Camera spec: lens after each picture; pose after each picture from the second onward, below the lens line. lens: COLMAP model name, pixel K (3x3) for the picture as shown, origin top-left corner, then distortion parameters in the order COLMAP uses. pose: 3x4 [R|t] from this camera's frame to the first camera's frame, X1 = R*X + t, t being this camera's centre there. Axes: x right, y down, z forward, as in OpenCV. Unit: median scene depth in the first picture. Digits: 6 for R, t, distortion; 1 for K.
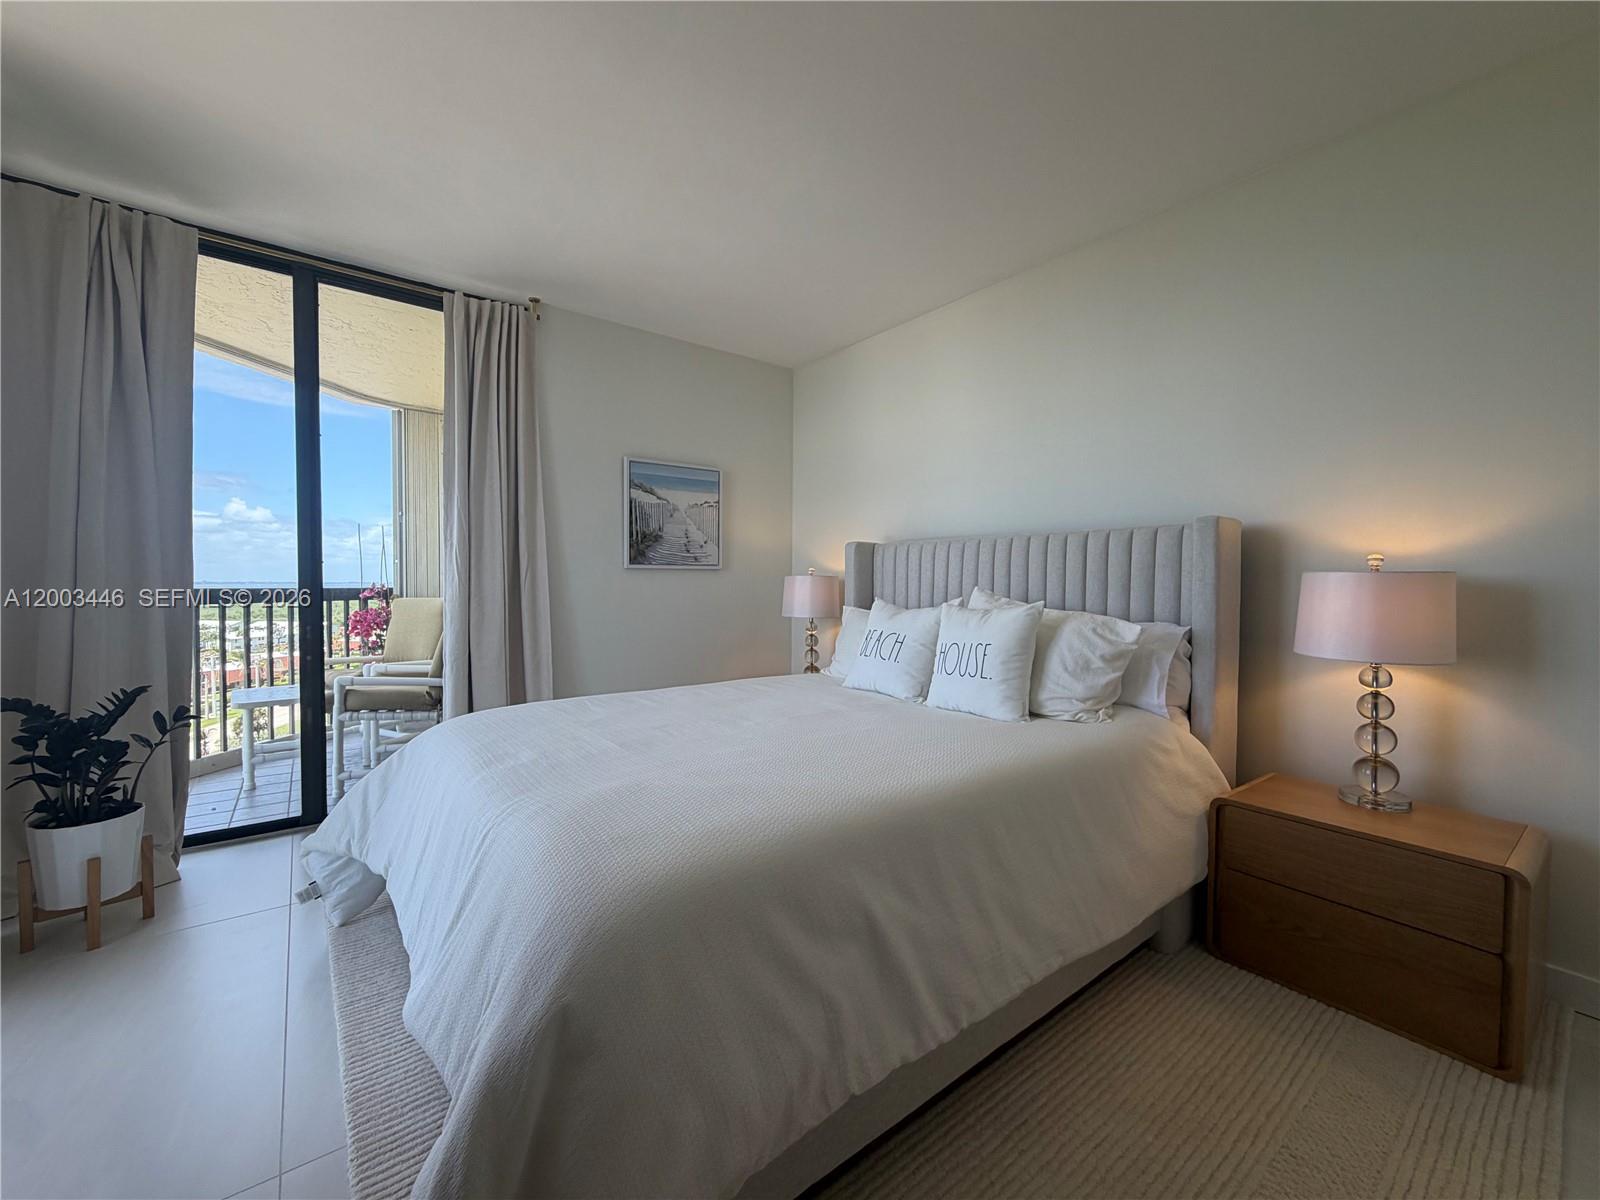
lens RADIAL K [[630.7, 0, 800.0], [0, 630.7, 600.0], [0, 0, 1]] dist [-0.016205, 0.000009]
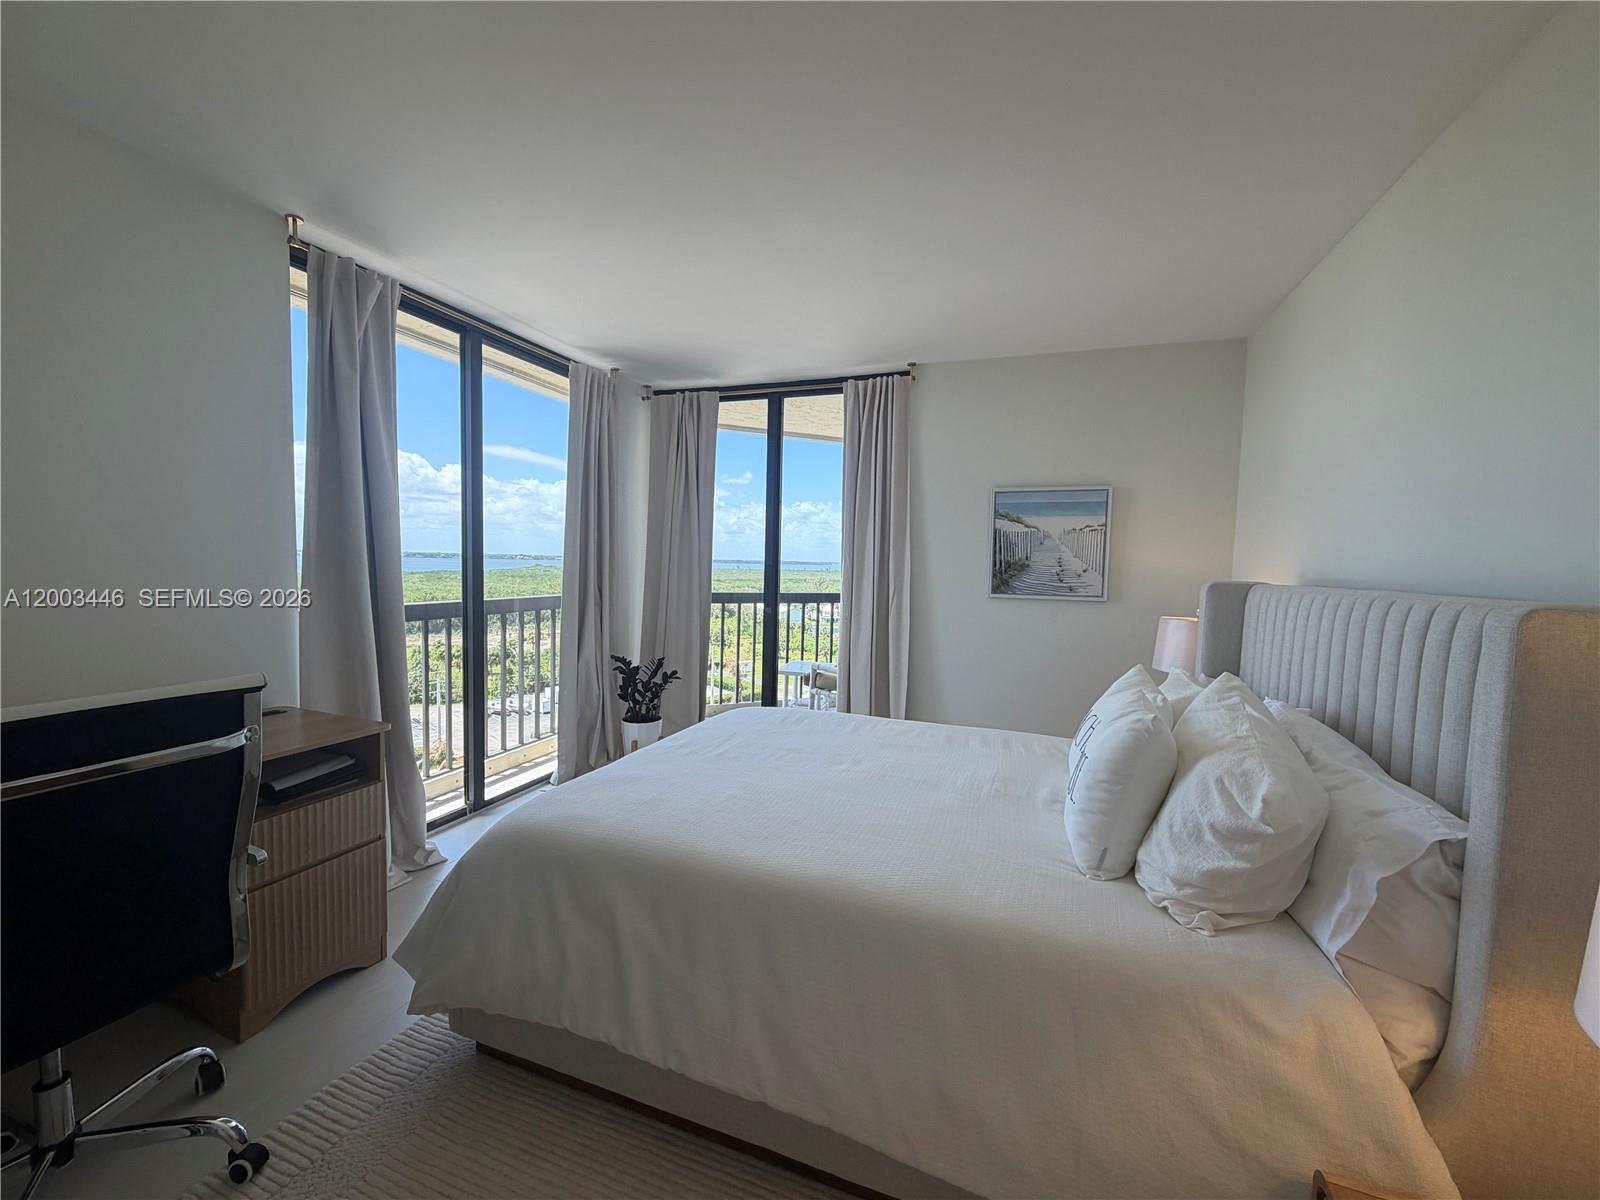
lens RADIAL K [[630.7, 0, 800.0], [0, 630.7, 600.0], [0, 0, 1]] dist [-0.016205, 0.000009]
pose [[0.532746, 0.061136, -0.844064, 0.428585], [-0.046947, 0.997986, 0.042653, -0.074933], [0.844972, 0.016902, 0.534544, 0.190498]]
